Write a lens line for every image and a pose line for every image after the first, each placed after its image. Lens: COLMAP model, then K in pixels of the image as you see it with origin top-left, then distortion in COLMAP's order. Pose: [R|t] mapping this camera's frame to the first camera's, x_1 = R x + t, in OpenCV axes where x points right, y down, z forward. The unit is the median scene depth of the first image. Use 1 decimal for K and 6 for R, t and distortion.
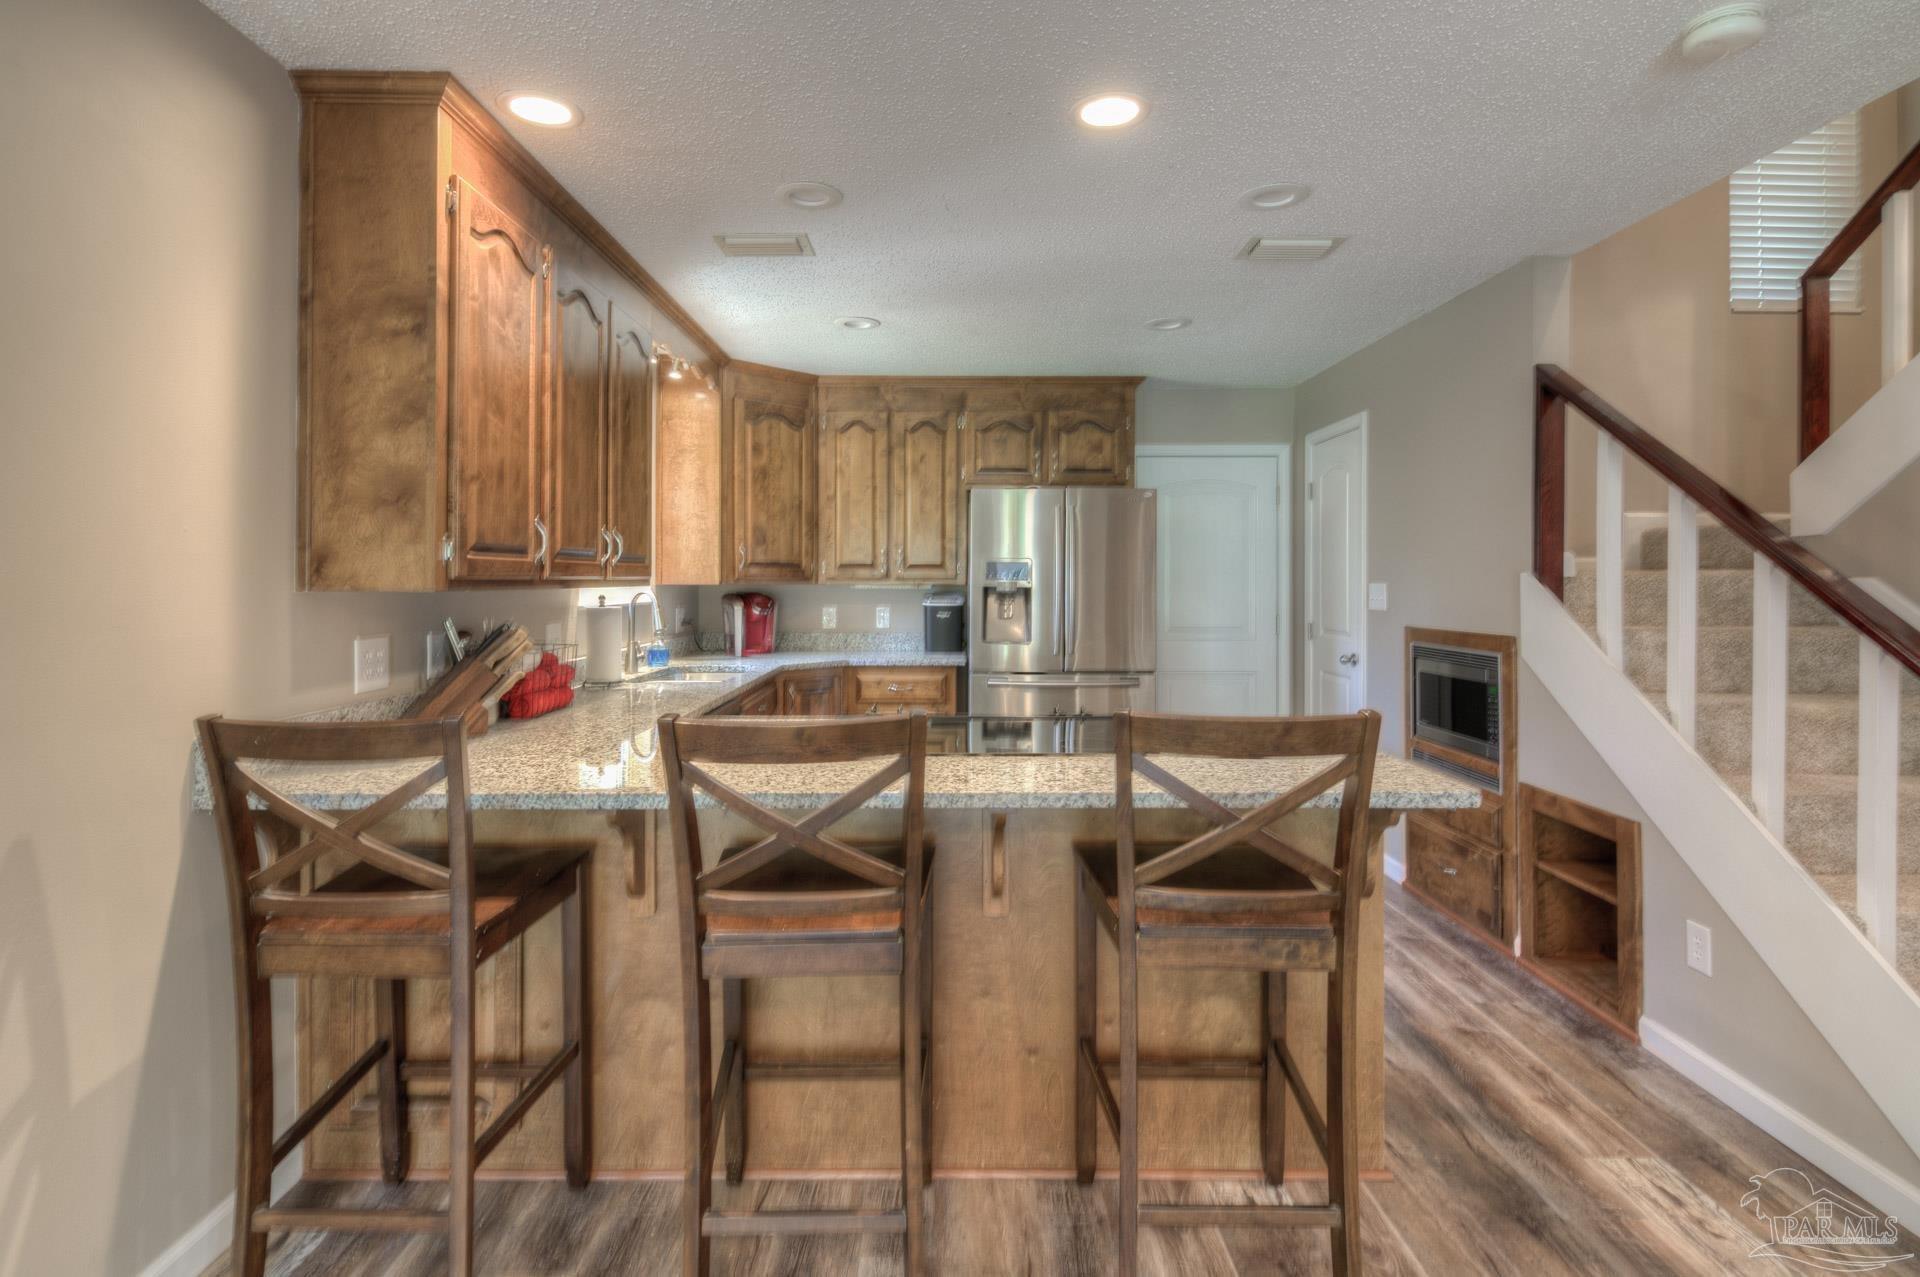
lens RADIAL K [[941.1, 0, 964.9], [0, 941.1, 587.3], [0, 0, 1]] dist [0.000134, 0.000499]
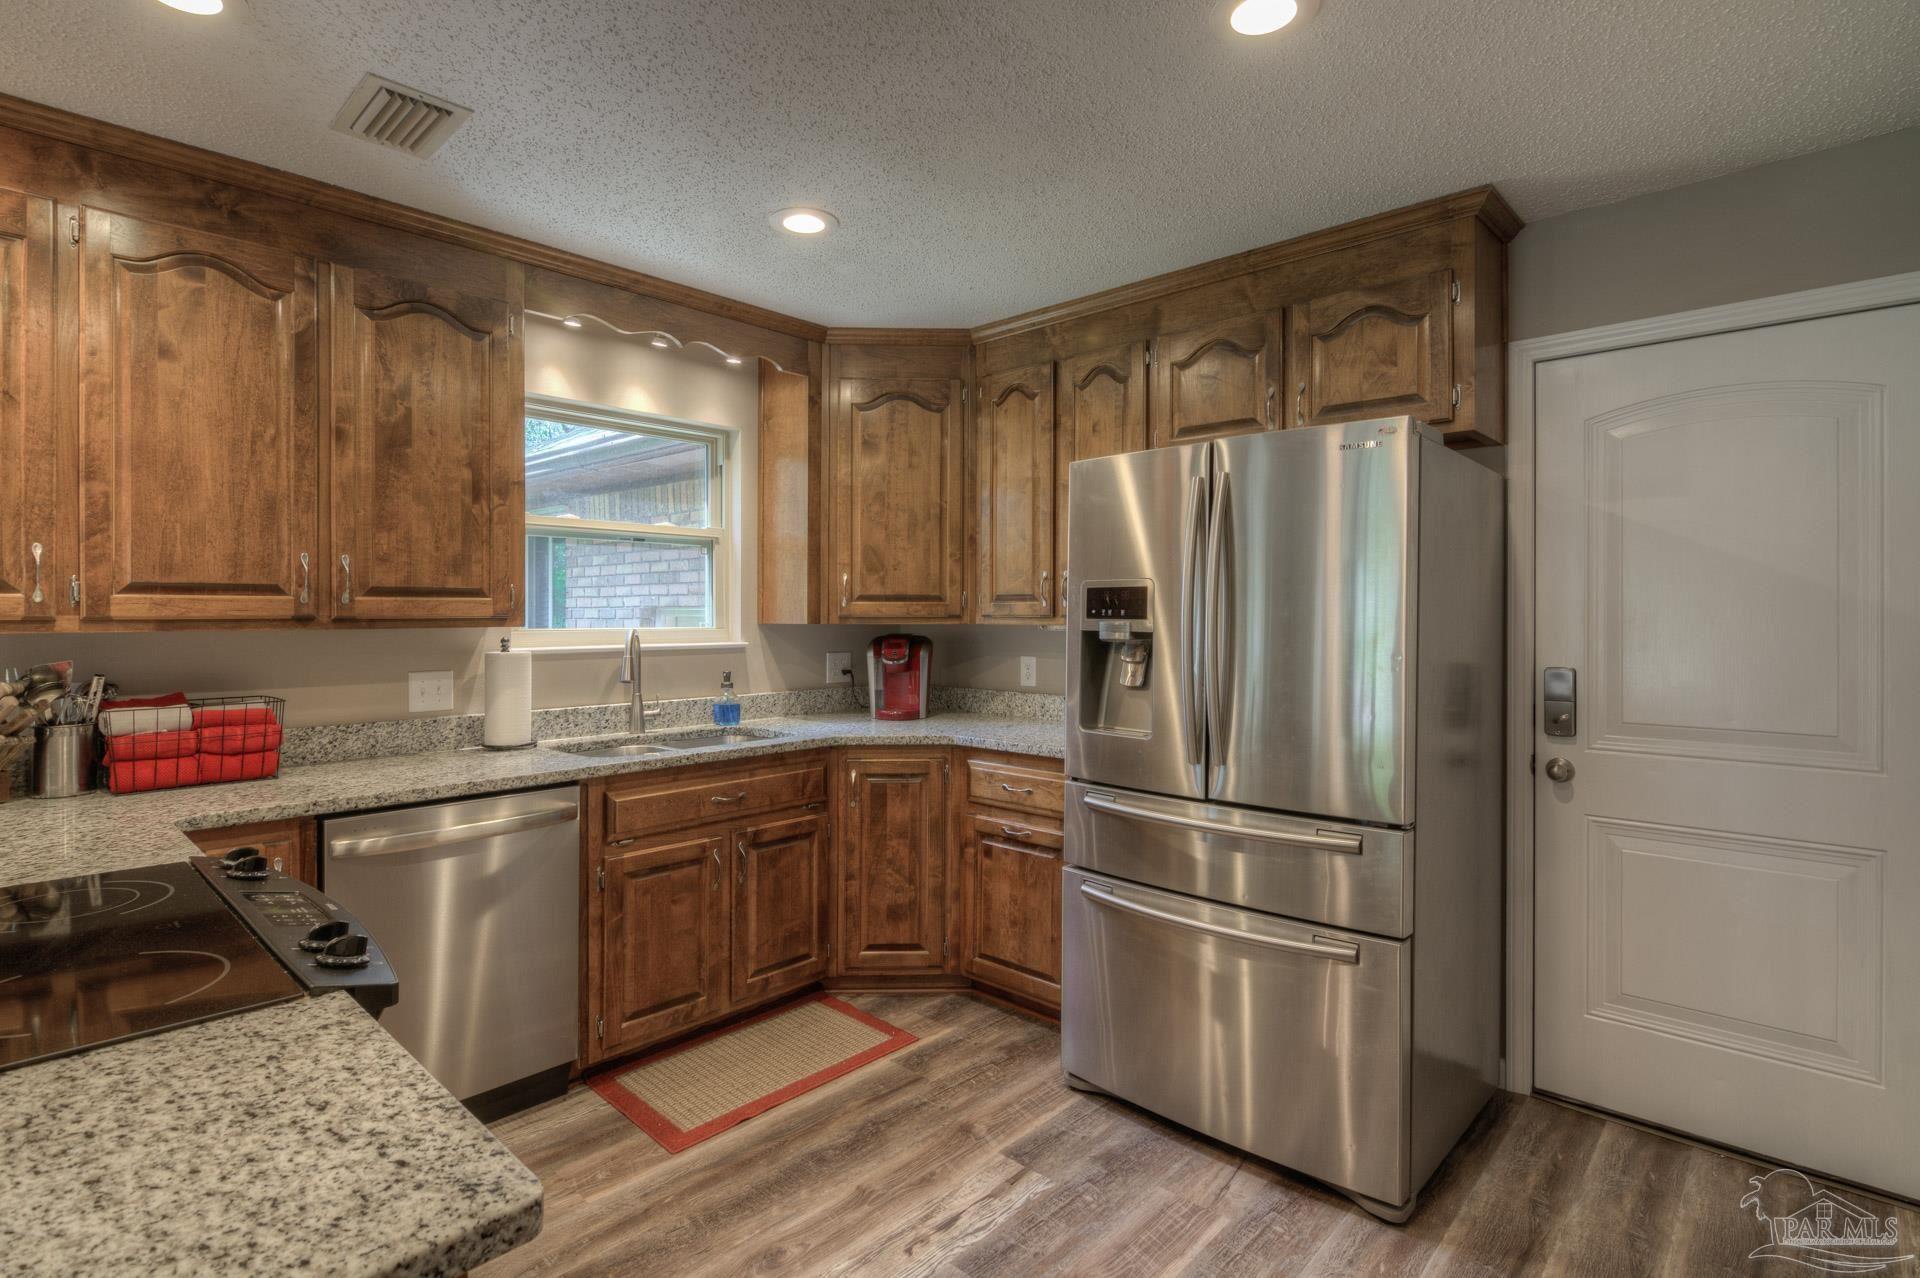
lens RADIAL K [[934.9, 0, 962.9], [0, 934.9, 624.4], [0, 0, 1]] dist [-0.000551, -0.000226]
pose [[0.719937, 0.004960, -0.694022, 0.749674], [-0.003929, 0.999988, 0.003071, -0.013018], [0.694029, 0.000516, 0.719947, 1.115769]]
